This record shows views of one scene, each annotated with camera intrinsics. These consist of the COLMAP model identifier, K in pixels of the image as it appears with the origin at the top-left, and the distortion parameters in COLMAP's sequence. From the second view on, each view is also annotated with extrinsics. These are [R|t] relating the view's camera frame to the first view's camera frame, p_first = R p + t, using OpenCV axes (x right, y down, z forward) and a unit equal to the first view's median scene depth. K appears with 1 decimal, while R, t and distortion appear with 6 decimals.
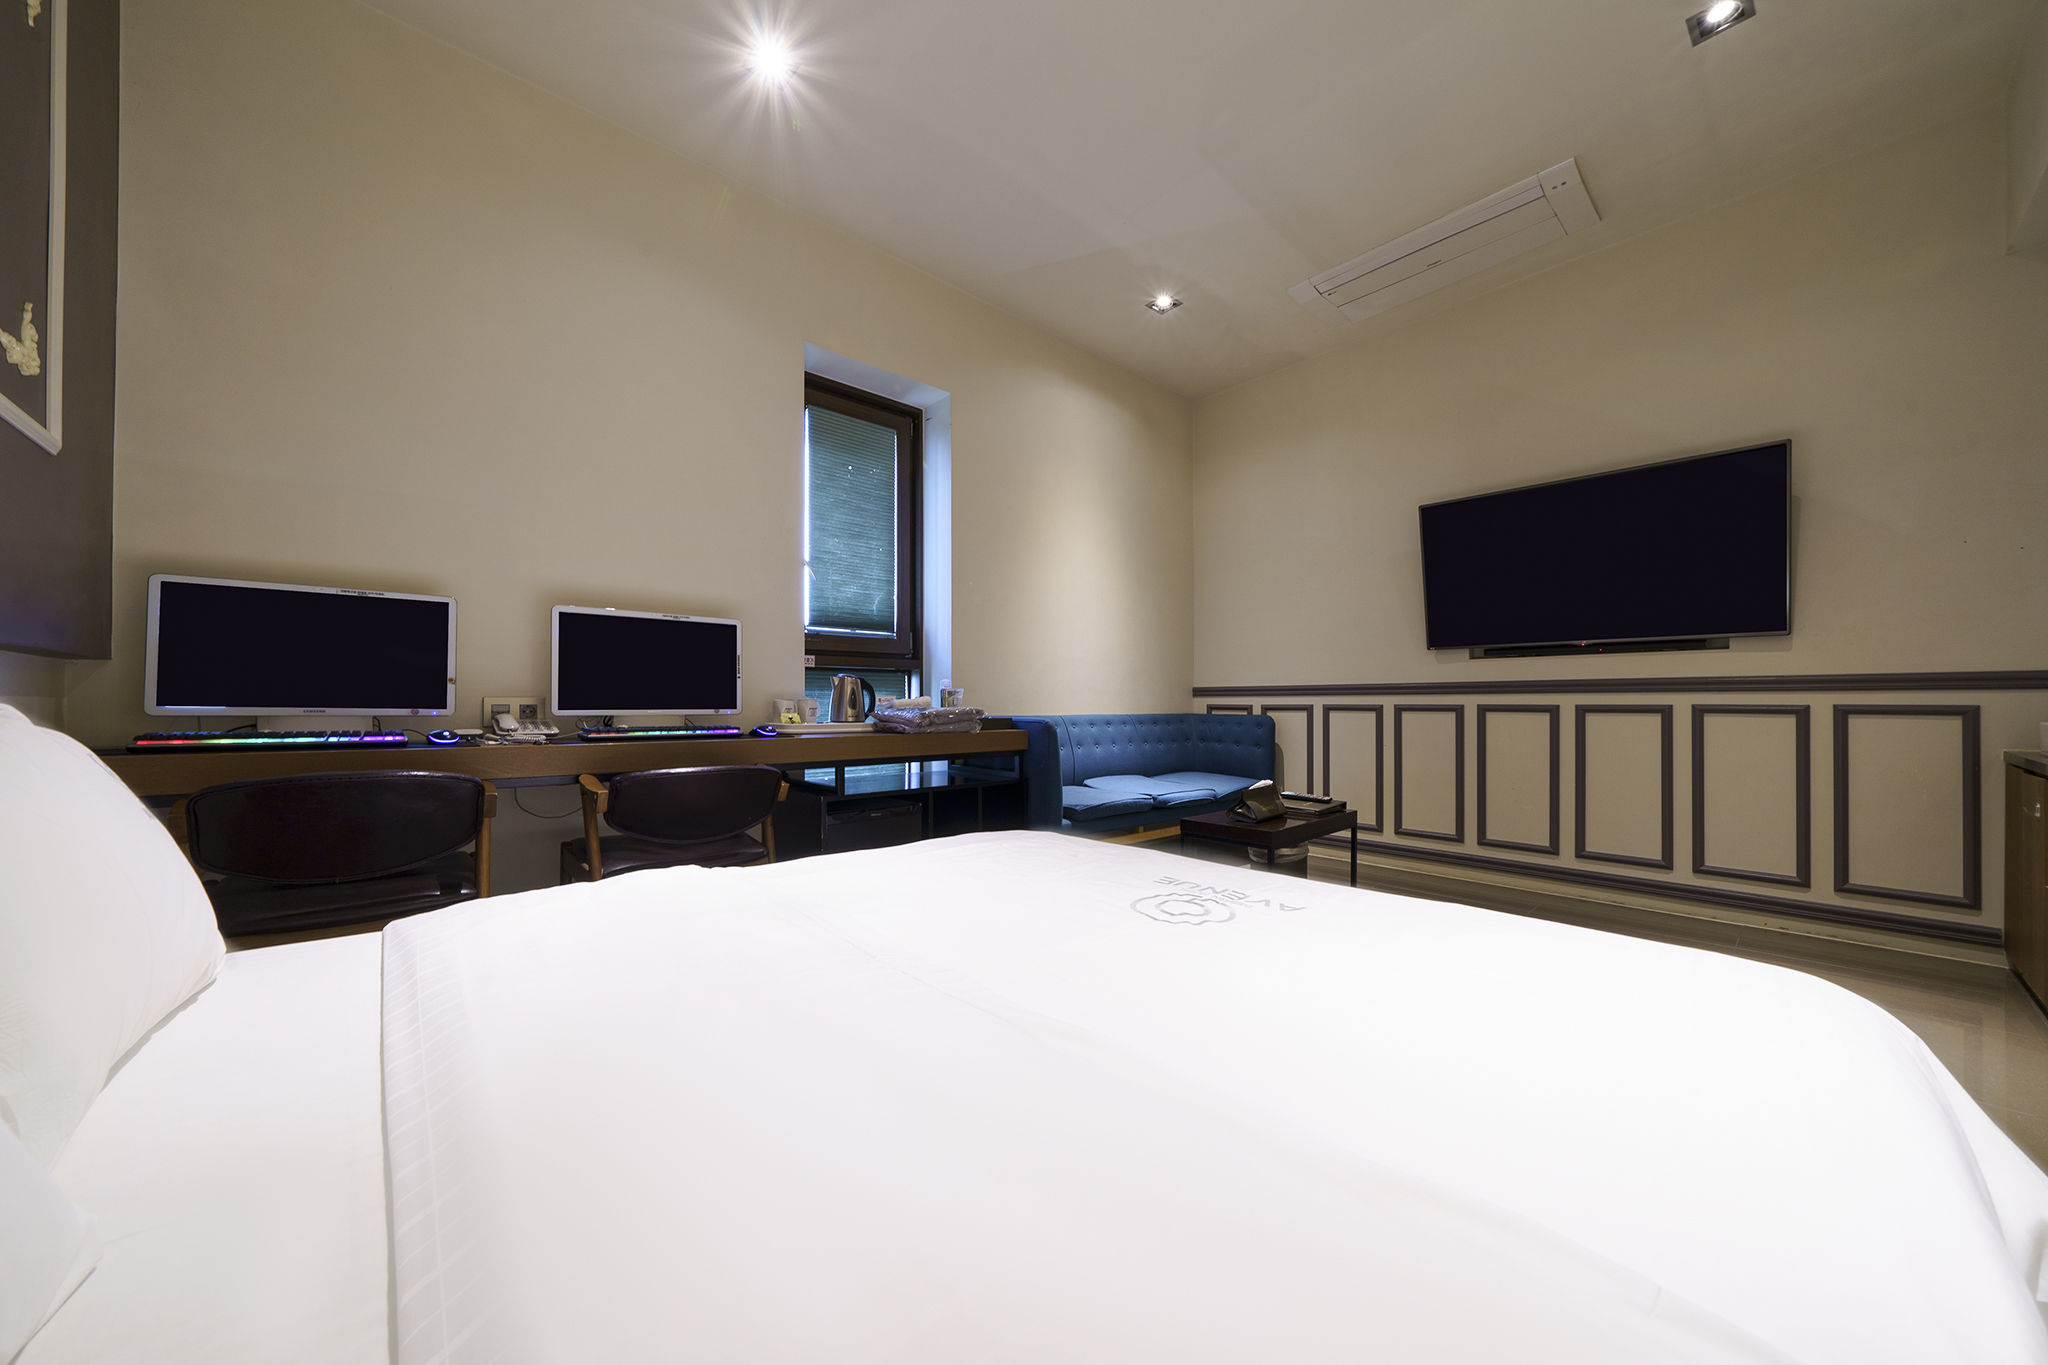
lens RADIAL K [[713.9, 0, 1021.0], [0, 713.9, 708.0], [0, 0, 1]] dist [0.000007, 0.000018]
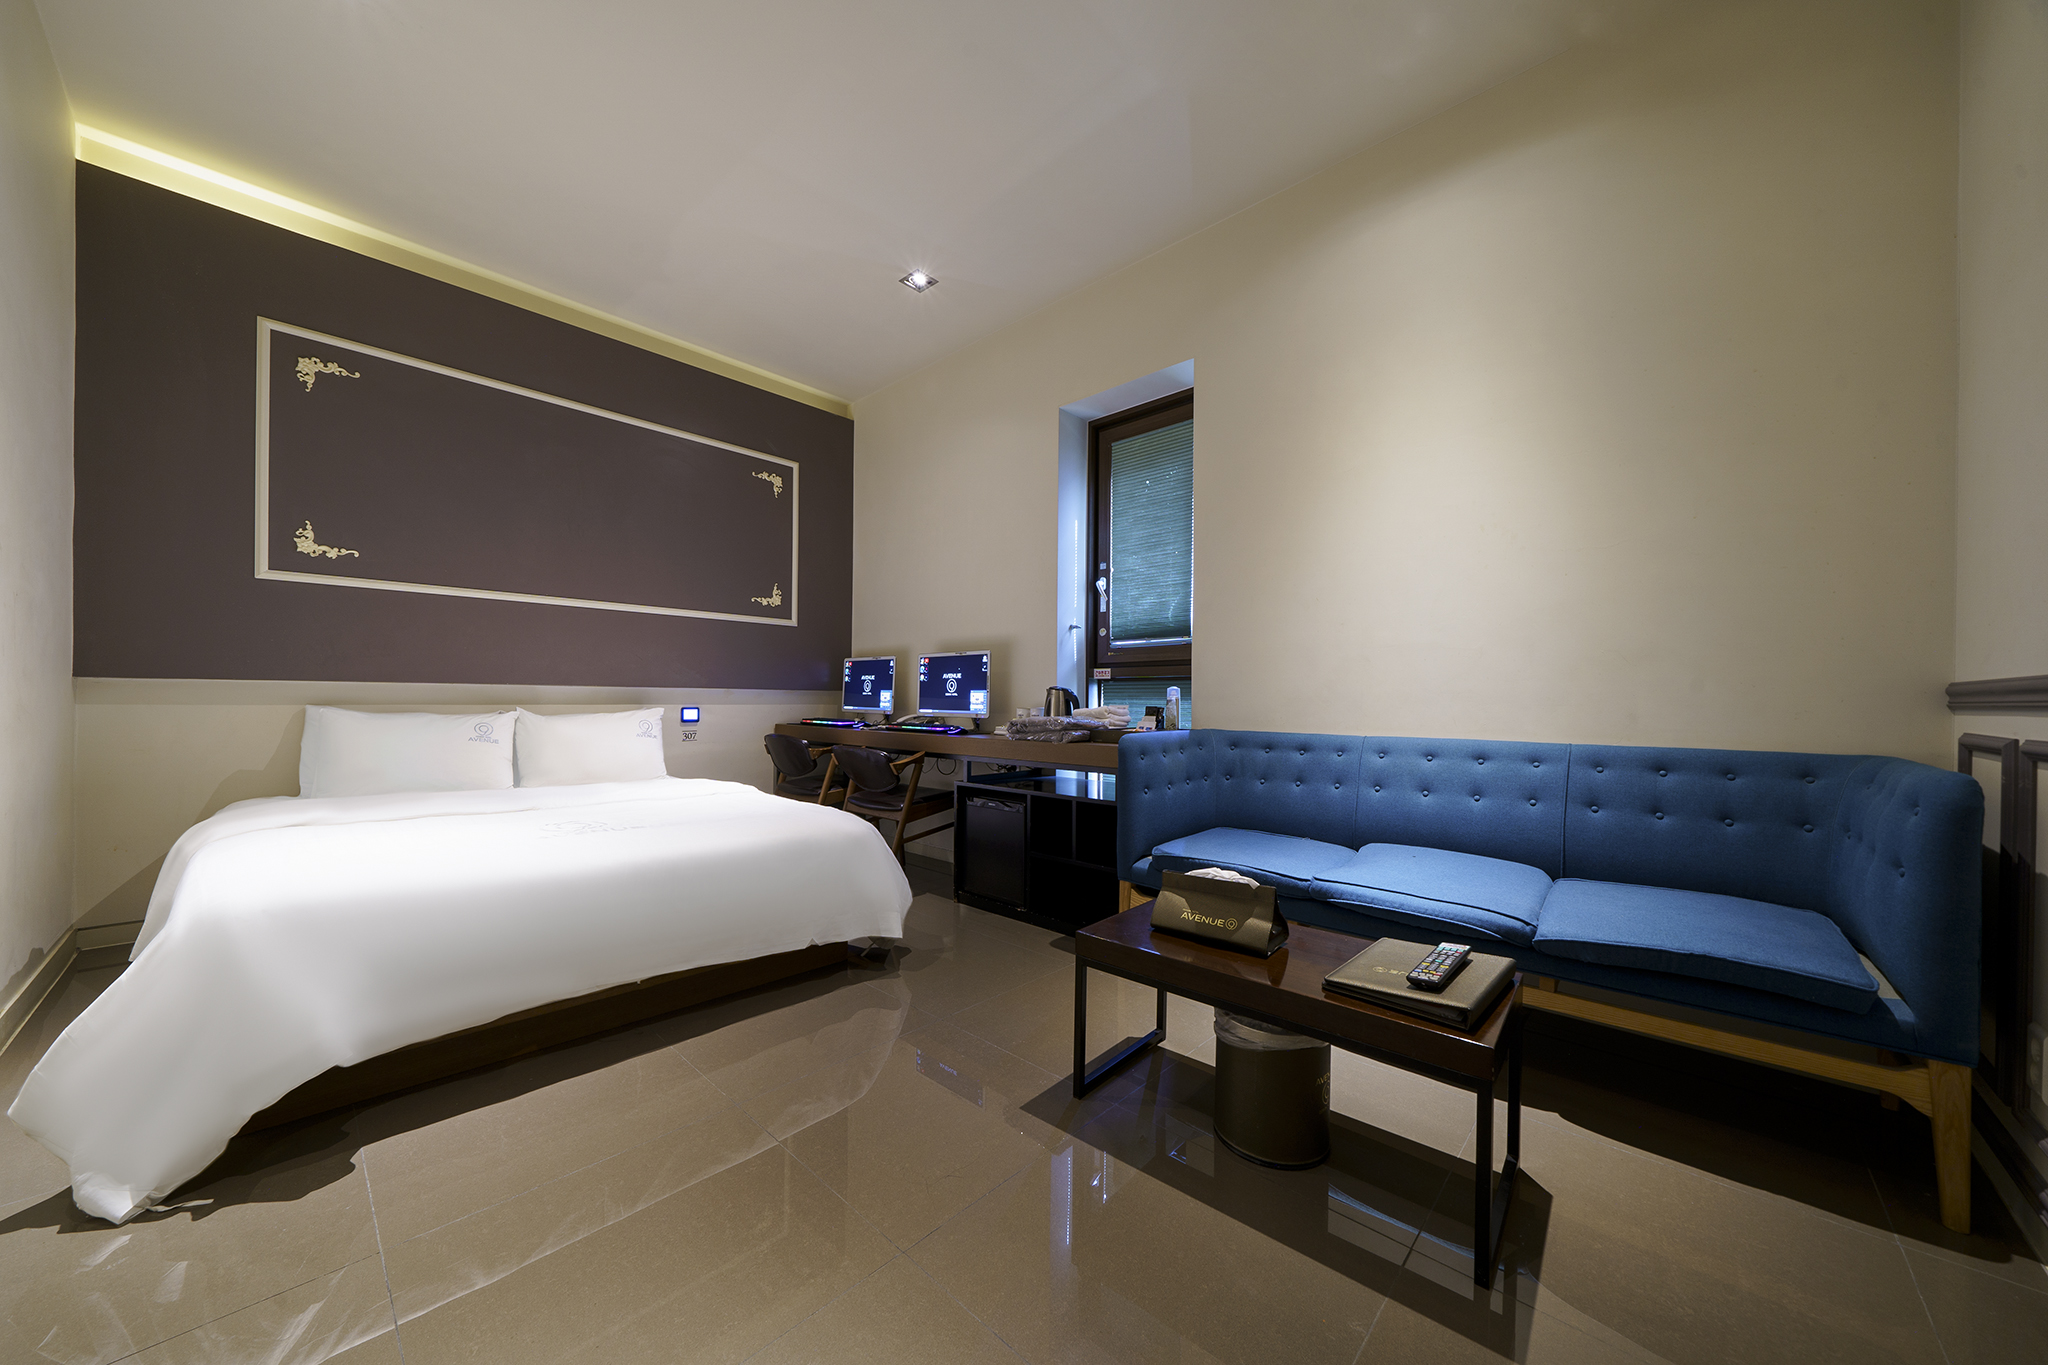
lens RADIAL K [[713.9, 0, 1021.0], [0, 713.9, 708.0], [0, 0, 1]] dist [0.000007, 0.000018]
pose [[0.081969, 0.000675, -0.996635, 0.756888], [-0.024869, 0.999690, -0.001368, -0.007135], [0.996325, 0.024897, 0.081960, 0.735361]]
